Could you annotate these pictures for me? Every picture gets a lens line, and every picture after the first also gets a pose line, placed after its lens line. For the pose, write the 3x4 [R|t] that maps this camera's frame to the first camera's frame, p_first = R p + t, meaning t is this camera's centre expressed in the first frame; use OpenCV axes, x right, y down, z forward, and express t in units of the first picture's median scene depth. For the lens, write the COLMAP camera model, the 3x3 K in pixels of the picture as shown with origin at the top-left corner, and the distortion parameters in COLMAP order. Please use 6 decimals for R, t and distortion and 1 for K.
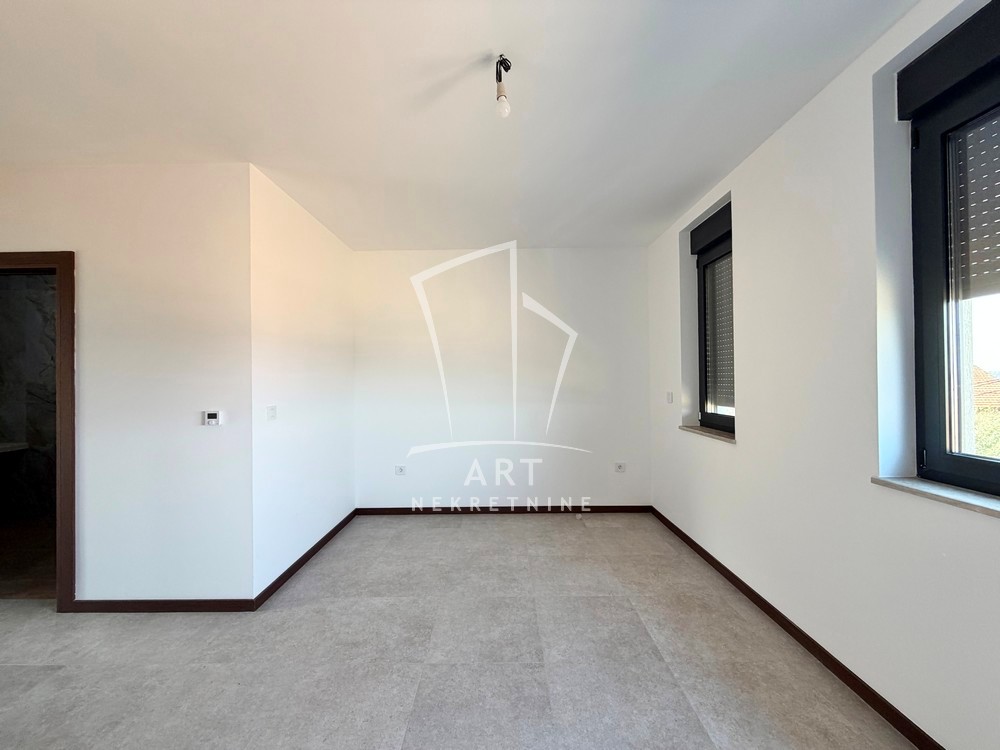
lens RADIAL K [[398.5, 0, 491.9], [0, 398.5, 379.6], [0, 0, 1]] dist [-0.001545, 0.000219]
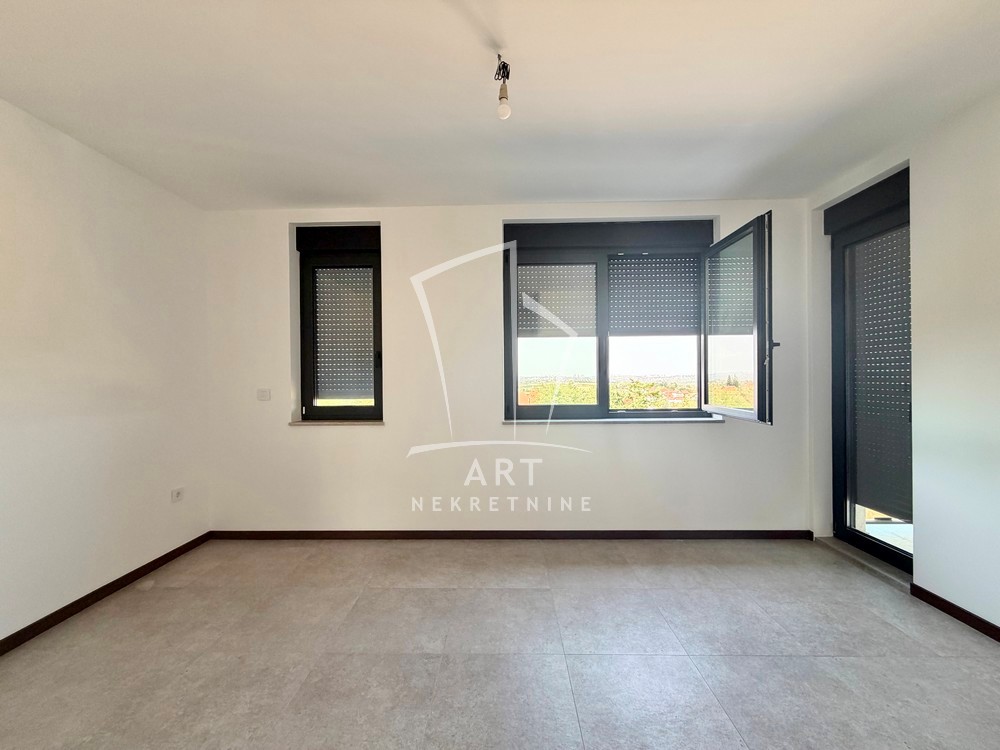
lens RADIAL K [[398.5, 0, 496.6], [0, 398.5, 375.7], [0, 0, 1]] dist [-0.001545, 0.000219]
pose [[0.000229, 0.010573, 0.999944, -0.618839], [0.008929, 0.999904, -0.010575, 0.020395], [-0.999960, 0.008931, 0.000134, 0.611383]]
